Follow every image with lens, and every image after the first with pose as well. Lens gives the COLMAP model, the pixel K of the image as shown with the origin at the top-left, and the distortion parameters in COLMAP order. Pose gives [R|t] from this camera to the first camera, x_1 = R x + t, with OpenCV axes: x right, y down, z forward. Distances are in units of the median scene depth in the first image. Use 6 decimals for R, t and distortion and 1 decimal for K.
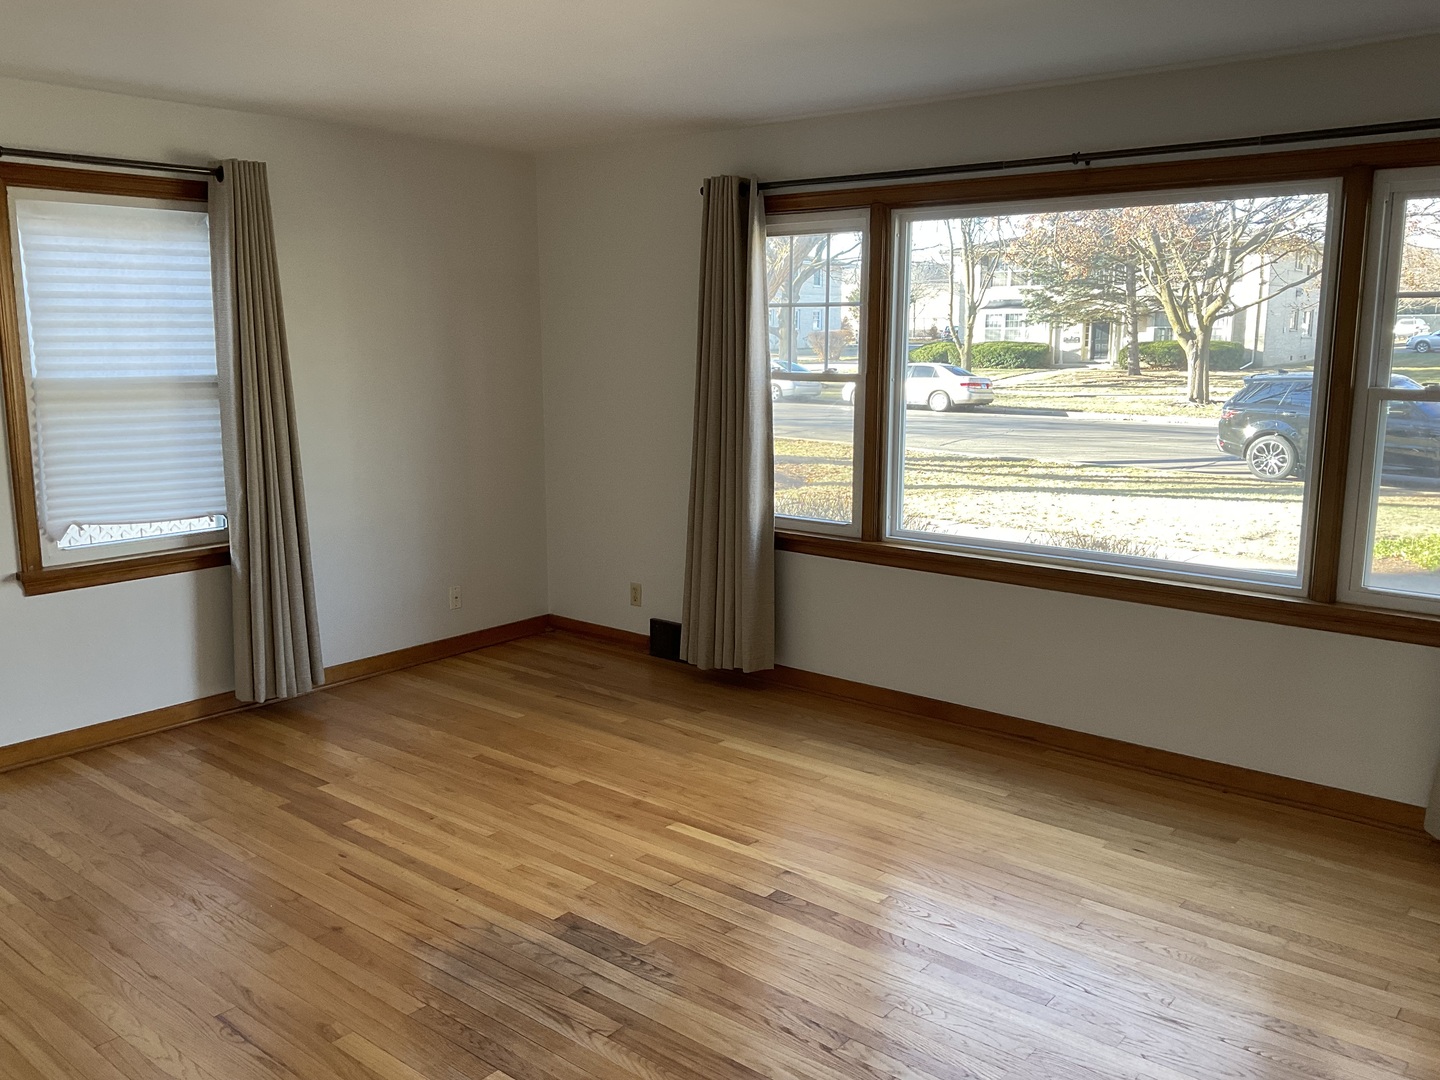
lens RADIAL K [[1180.7, 0, 729.6], [0, 1180.7, 527.8], [0, 0, 1]] dist [0.030444, -0.040383]
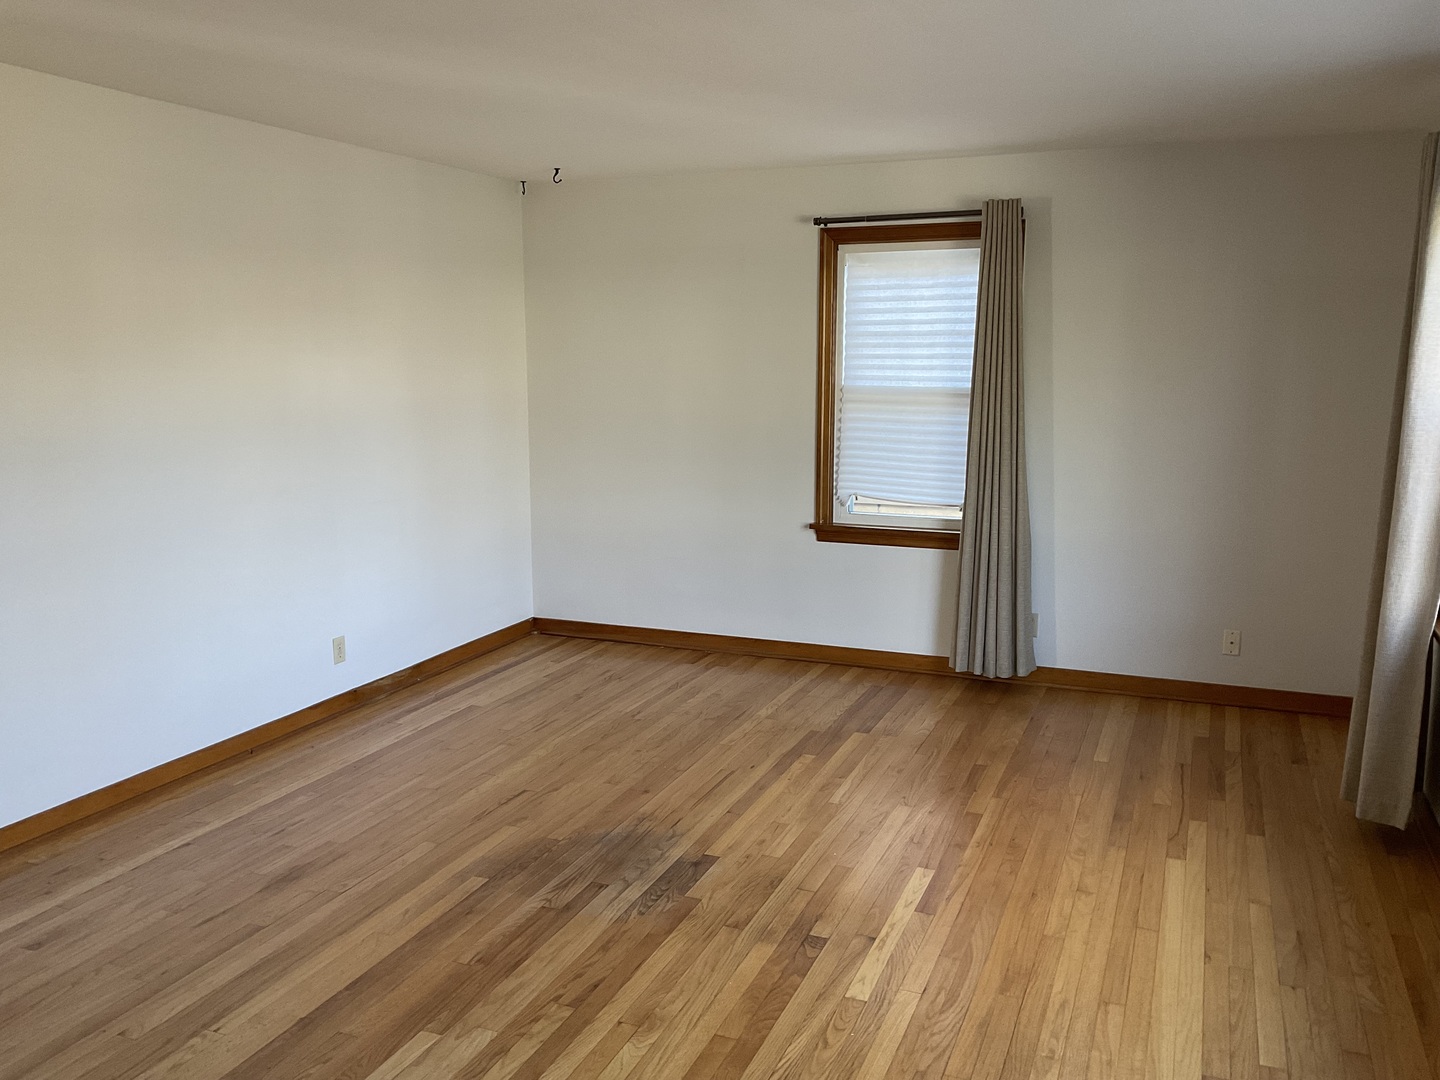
lens RADIAL K [[1180.7, 0, 727.2], [0, 1180.7, 552.9], [0, 0, 1]] dist [0.030444, -0.040383]
pose [[0.290596, 0.161423, -0.943131, 0.672342], [-0.156582, 0.980402, 0.119557, -0.076295], [0.943947, 0.112935, 0.310177, 0.464029]]
